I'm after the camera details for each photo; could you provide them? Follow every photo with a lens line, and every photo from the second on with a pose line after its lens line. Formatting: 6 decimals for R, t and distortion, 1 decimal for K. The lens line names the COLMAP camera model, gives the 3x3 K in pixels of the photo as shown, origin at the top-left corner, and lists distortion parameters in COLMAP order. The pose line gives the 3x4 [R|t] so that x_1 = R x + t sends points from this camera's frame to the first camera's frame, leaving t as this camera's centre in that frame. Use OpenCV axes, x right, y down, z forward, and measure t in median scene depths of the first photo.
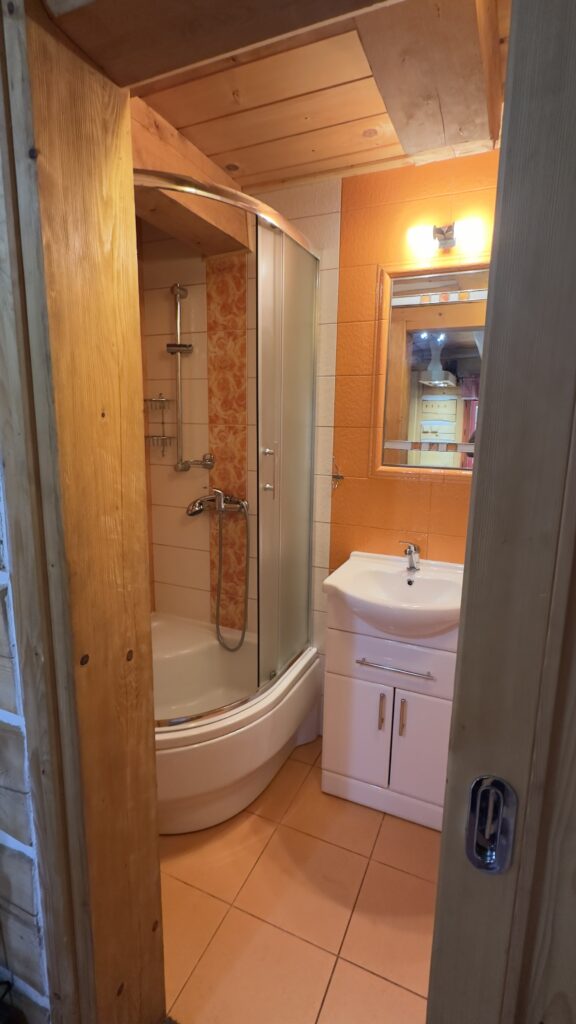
lens RADIAL K [[491.1, 0, 288.1], [0, 491.1, 512.9], [0, 0, 1]] dist [-0.002415, -0.000317]
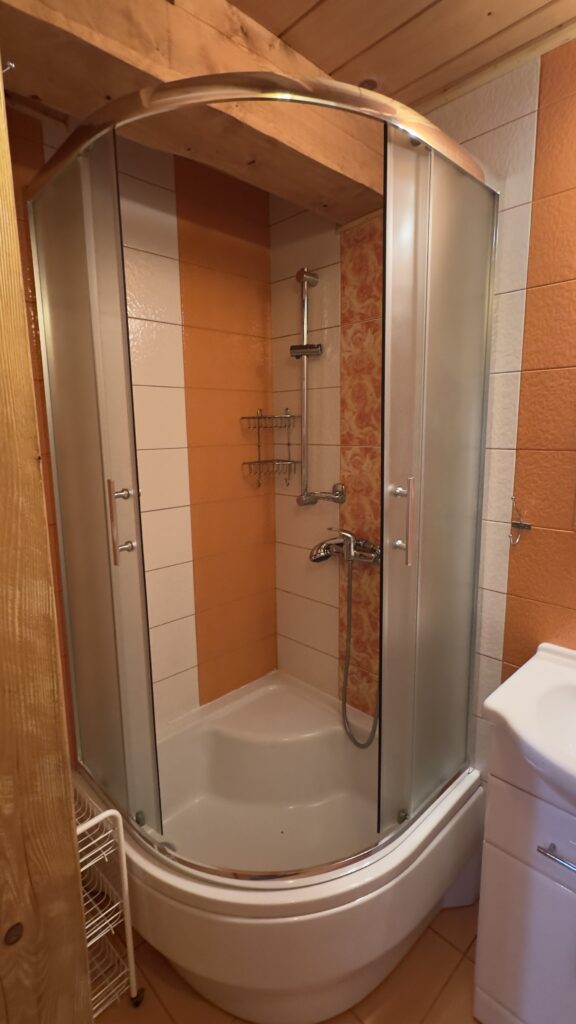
lens RADIAL K [[491.1, 0, 288.6], [0, 491.1, 511.3], [0, 0, 1]] dist [-0.002415, -0.000317]
pose [[0.929851, 0.035271, -0.366242, 0.055425], [-0.042542, 0.999025, -0.011801, -0.074960], [0.365469, 0.026554, 0.930445, 0.297045]]
